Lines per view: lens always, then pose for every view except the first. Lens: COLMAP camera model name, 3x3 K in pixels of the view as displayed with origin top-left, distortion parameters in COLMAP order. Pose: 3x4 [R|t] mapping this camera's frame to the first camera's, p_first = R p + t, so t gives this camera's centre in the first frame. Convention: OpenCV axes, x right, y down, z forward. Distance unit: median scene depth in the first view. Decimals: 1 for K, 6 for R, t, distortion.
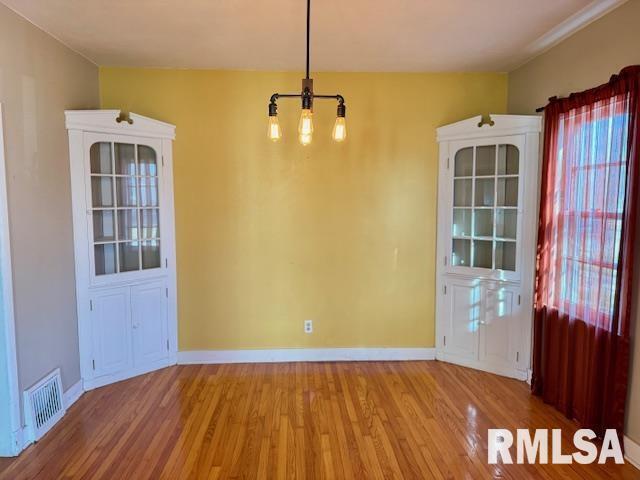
lens RADIAL K [[454.4, 0, 320.0], [0, 454.4, 240.0], [0, 0, 1]] dist [0.001213, -0.003554]
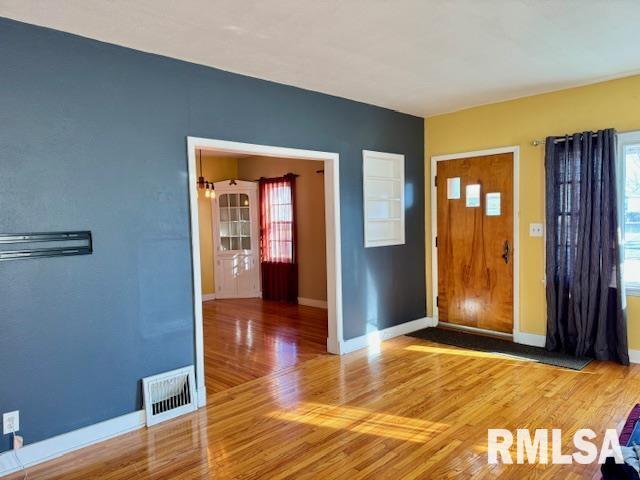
lens RADIAL K [[454.4, 0, 320.0], [0, 454.4, 240.0], [0, 0, 1]] dist [0.001213, -0.003554]
pose [[0.758941, -0.059399, 0.648444, -0.771948], [0.091807, 0.995644, -0.016248, 0.090327], [-0.644655, 0.071863, 0.761089, -0.944132]]
